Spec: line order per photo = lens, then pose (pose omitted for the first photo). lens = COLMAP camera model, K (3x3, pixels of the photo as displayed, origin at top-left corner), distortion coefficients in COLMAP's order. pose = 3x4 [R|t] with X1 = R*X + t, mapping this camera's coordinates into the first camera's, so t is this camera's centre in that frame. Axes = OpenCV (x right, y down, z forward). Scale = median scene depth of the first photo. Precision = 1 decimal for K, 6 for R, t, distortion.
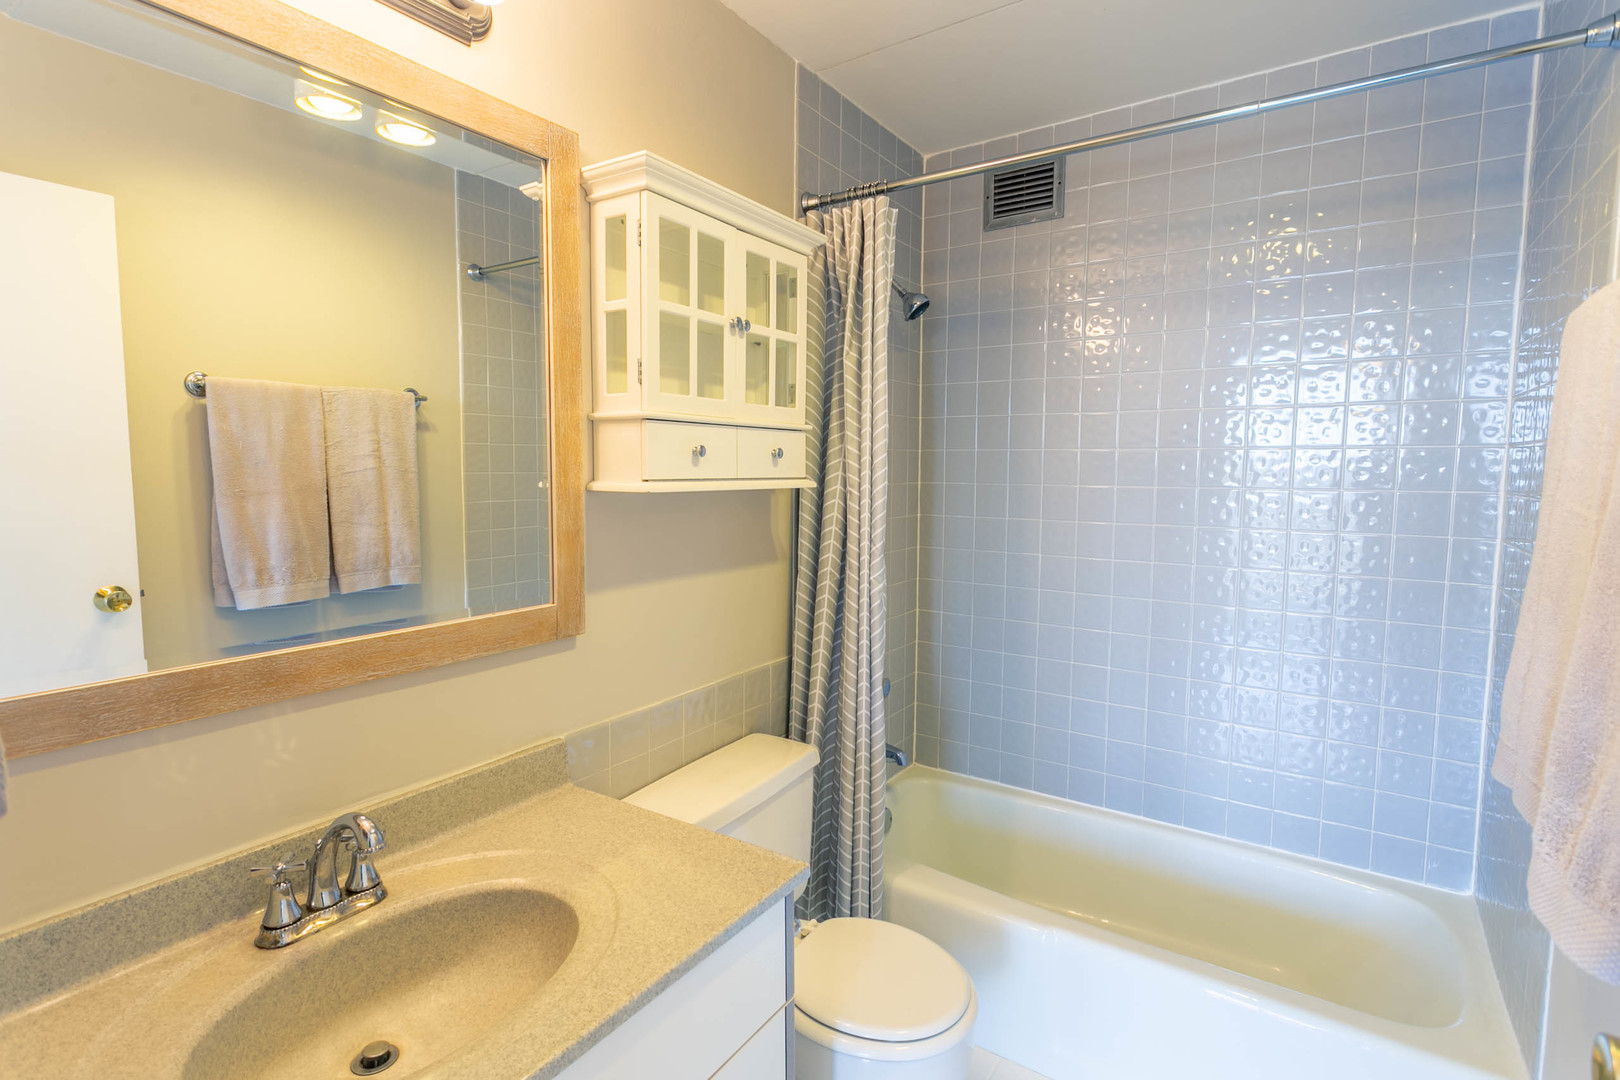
lens RADIAL K [[783.4, 0, 797.2], [0, 783.4, 564.8], [0, 0, 1]] dist [0.003612, 0.000487]
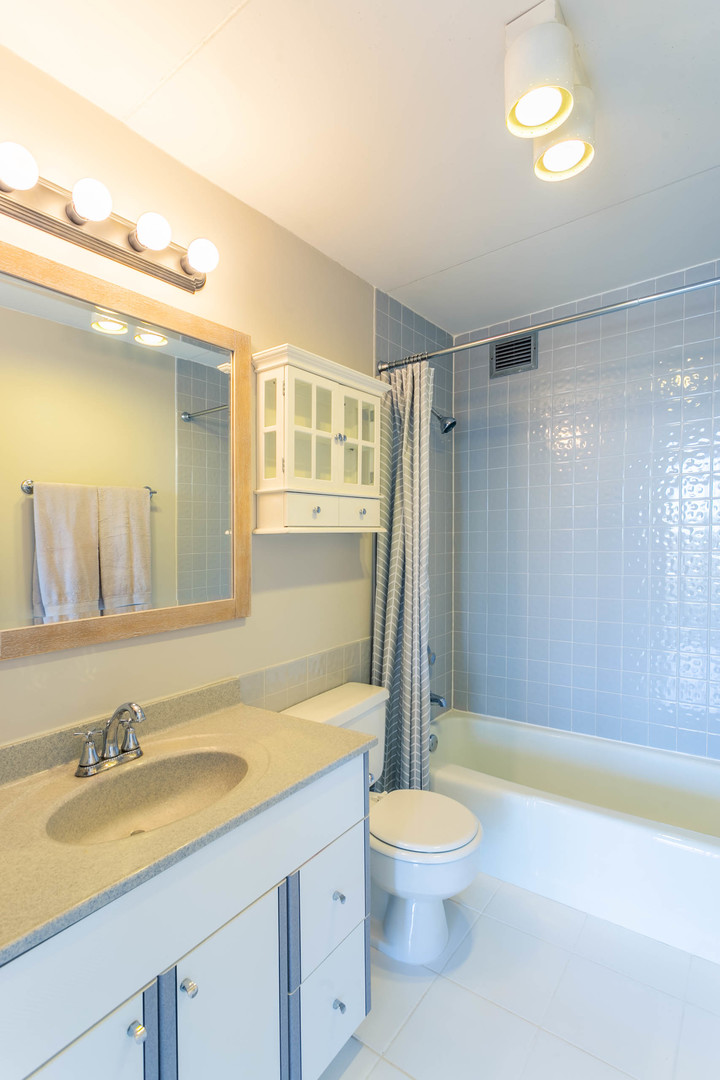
lens RADIAL K [[527.3, 0, 329.3], [0, 527.3, 571.0], [0, 0, 1]] dist [0.003377, -0.000009]
pose [[0.994221, -0.006088, -0.107184, 0.023067], [-0.000908, 0.997879, -0.065095, 0.057125], [0.107353, 0.064816, 0.992106, -0.125450]]
